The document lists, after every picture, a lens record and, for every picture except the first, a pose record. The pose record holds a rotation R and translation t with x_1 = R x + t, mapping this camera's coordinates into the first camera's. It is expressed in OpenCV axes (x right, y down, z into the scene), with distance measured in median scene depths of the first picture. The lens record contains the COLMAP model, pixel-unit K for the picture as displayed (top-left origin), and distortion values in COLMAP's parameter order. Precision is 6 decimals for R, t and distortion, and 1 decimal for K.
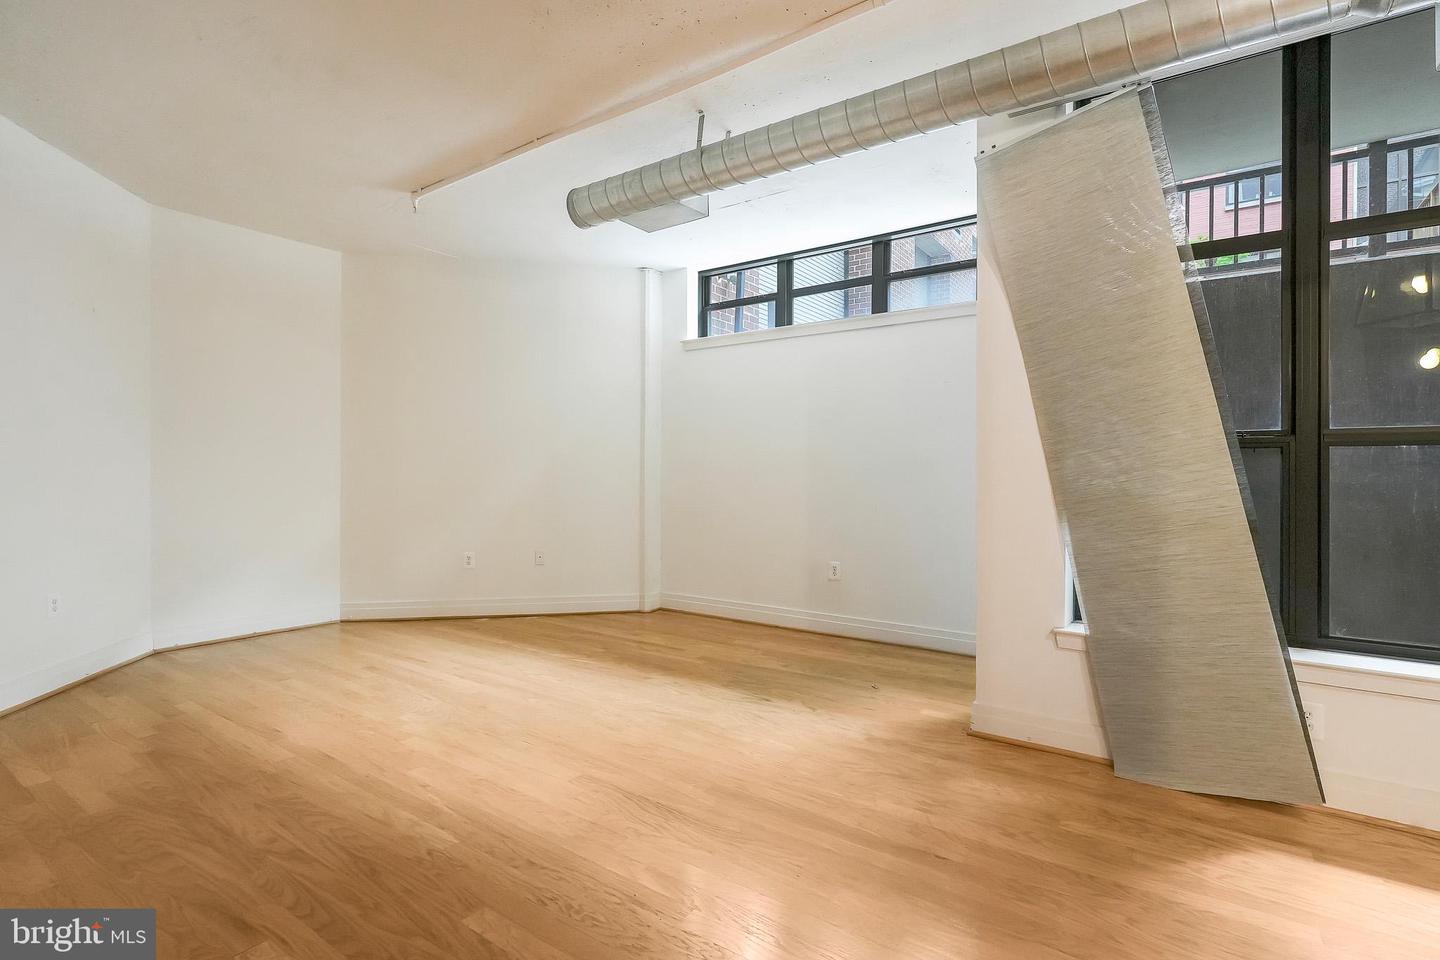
lens RADIAL K [[696.5, 0, 714.0], [0, 696.5, 464.5], [0, 0, 1]] dist [0.002575, 0.000541]
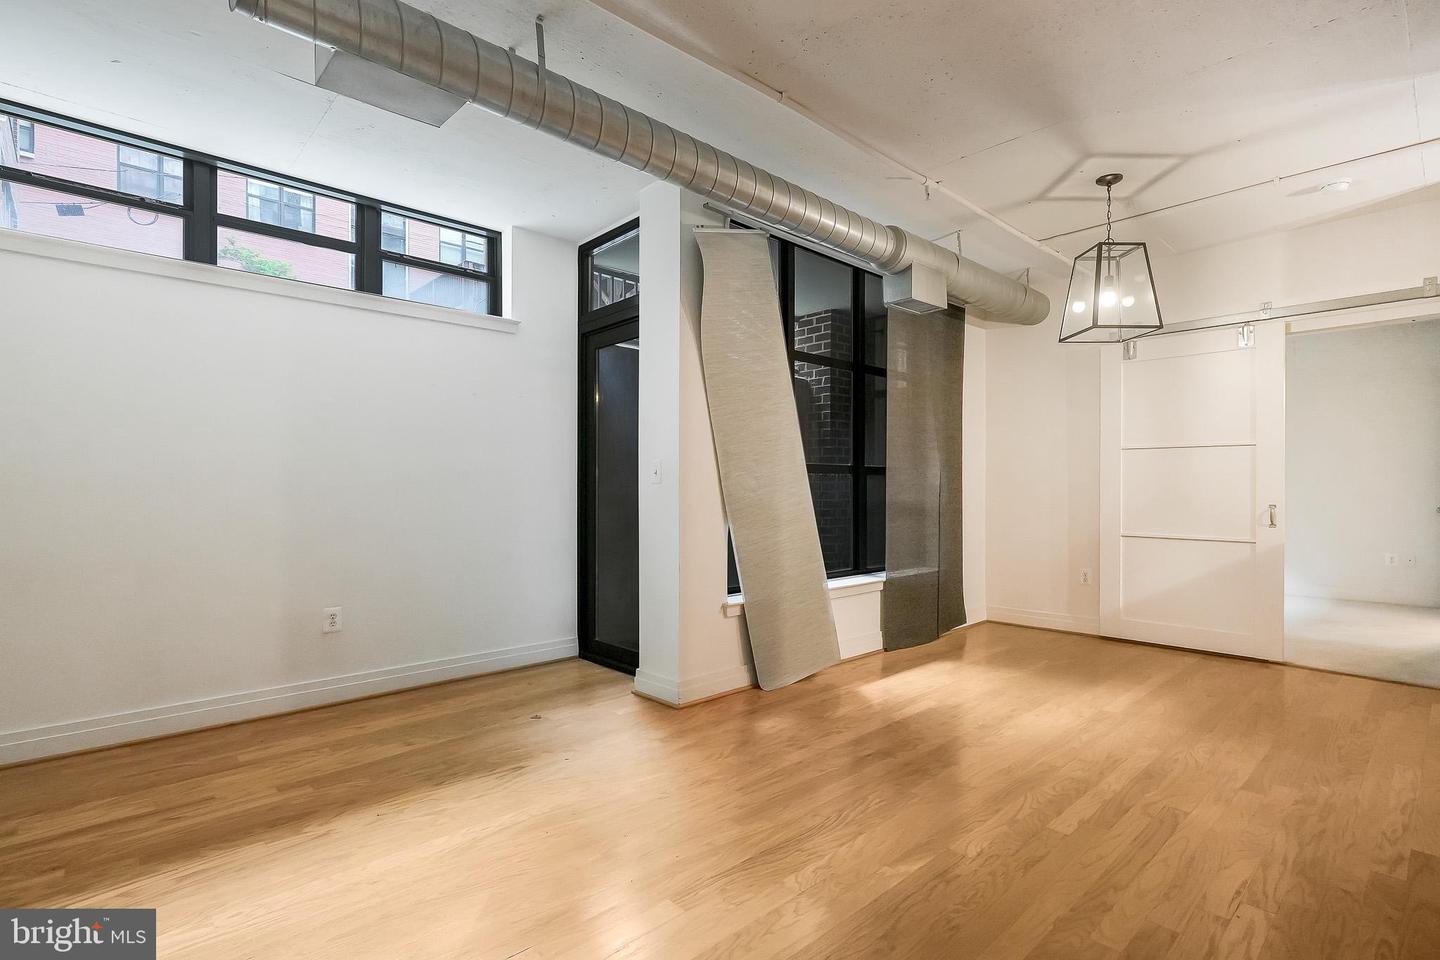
lens RADIAL K [[701.5, 0, 720.8], [0, 701.5, 487.8], [0, 0, 1]] dist [-0.001276, -0.000265]
pose [[0.182781, -0.000750, 0.983153, -0.737734], [-0.007516, 0.999969, 0.002160, 0.007123], [-0.983125, -0.007784, 0.182769, 0.663990]]
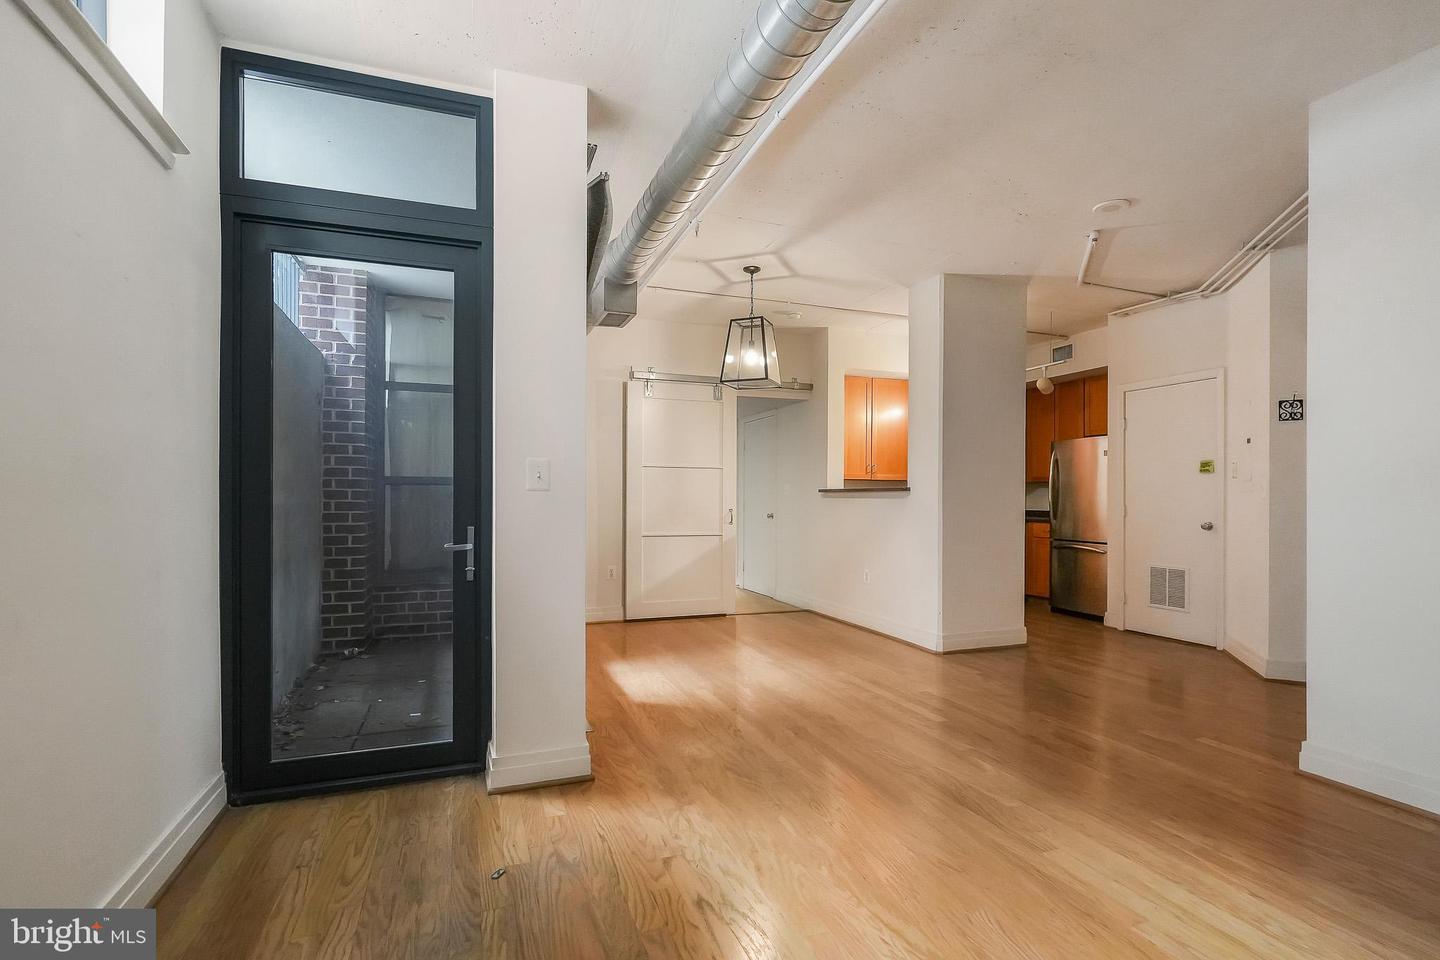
lens RADIAL K [[683.0, 0, 736.6], [0, 683.0, 494.6], [0, 0, 1]] dist [-0.000648, 0.000247]
pose [[-0.847445, -0.001353, 0.530881, -0.258817], [-0.009083, 0.999887, -0.011951, 0.016012], [-0.530805, -0.014950, -0.847362, 1.557275]]
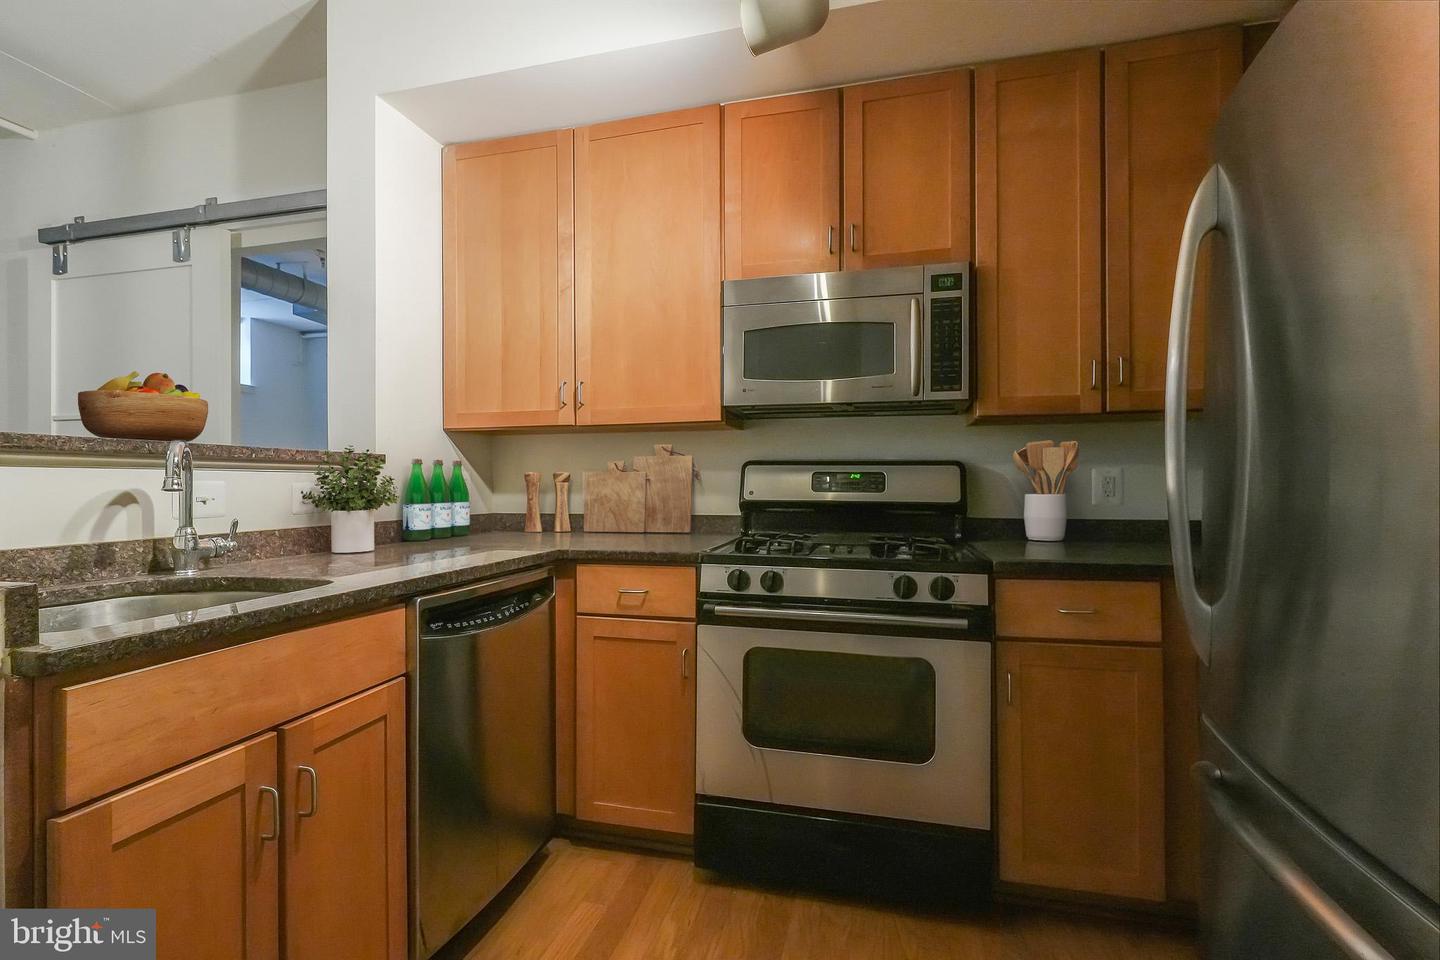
lens RADIAL K [[661.1, 0, 667.4], [0, 661.1, 487.0], [0, 0, 1]] dist [-0.000662, 0.000077]
pose [[-0.354746, -0.008078, 0.934928, -0.182580], [-0.008052, 0.999952, 0.005585, 0.002397], [-0.934928, -0.005546, -0.354794, -0.421597]]
